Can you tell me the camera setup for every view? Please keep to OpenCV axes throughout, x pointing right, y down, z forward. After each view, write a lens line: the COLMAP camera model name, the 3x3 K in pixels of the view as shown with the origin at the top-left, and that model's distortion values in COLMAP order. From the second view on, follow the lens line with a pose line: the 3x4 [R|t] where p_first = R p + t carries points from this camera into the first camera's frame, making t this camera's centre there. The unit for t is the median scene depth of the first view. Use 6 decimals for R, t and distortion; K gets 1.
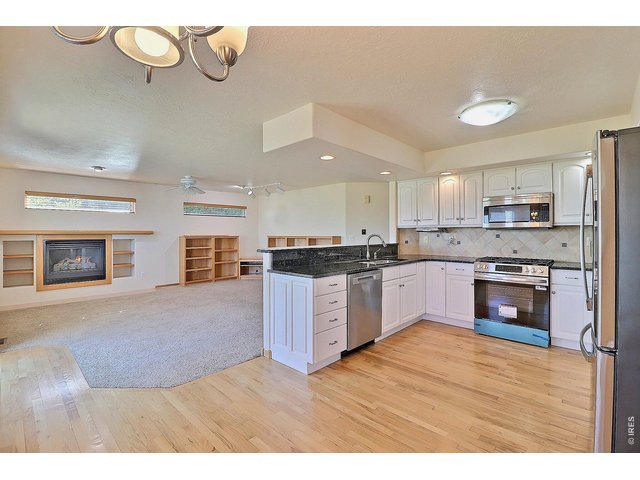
lens RADIAL K [[298.9, 0, 319.6], [0, 298.9, 236.0], [0, 0, 1]] dist [0.002123, -0.001236]
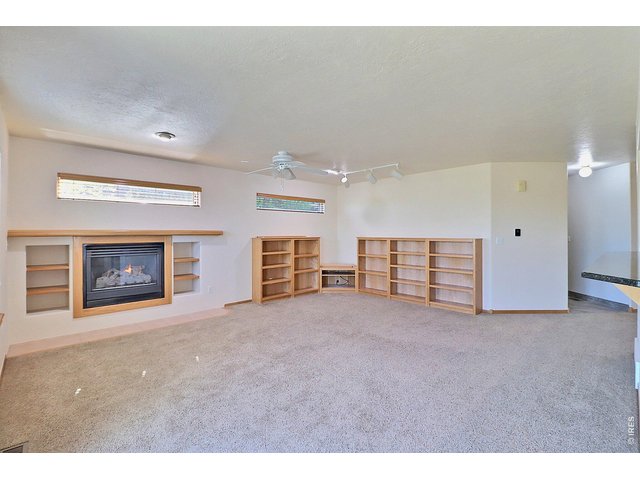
lens RADIAL K [[298.9, 0, 320.2], [0, 298.9, 235.5], [0, 0, 1]] dist [0.002123, -0.001236]
pose [[0.999756, -0.001495, -0.022017, -0.299386], [0.001410, 0.999991, -0.003884, -0.001982], [0.022023, 0.003852, 0.999750, 0.265747]]
